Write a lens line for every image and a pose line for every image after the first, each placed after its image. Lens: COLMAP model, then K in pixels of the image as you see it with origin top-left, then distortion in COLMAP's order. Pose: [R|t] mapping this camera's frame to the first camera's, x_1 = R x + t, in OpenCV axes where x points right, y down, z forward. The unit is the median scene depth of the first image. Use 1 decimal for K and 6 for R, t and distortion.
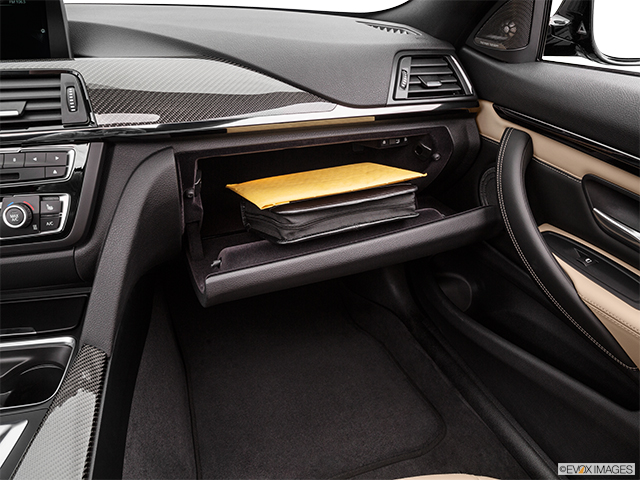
lens RADIAL K [[466.4, 0, 320.0], [0, 466.4, 240.0], [0, 0, 1]] dist [-0.104429, 0.001544]
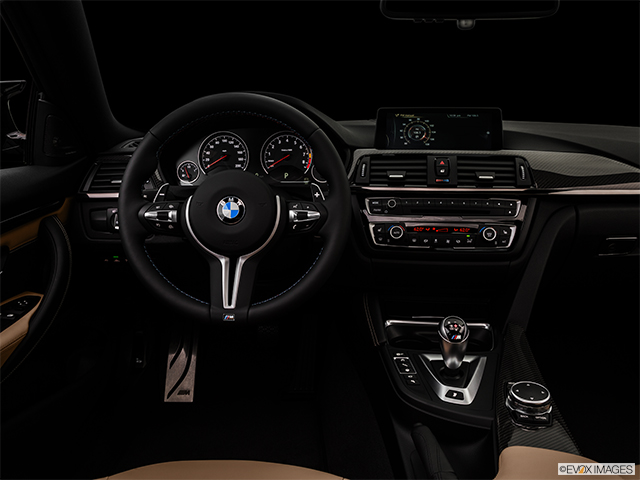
lens RADIAL K [[541.4, 0, 320.0], [0, 541.4, 240.0], [0, 0, 1]] dist [-0.075280, 0.004473]
pose [[0.937466, 0.050116, -0.344449, -0.476852], [-0.135289, 0.964236, -0.227917, 0.436246], [0.320708, 0.260264, 0.910719, -0.905805]]
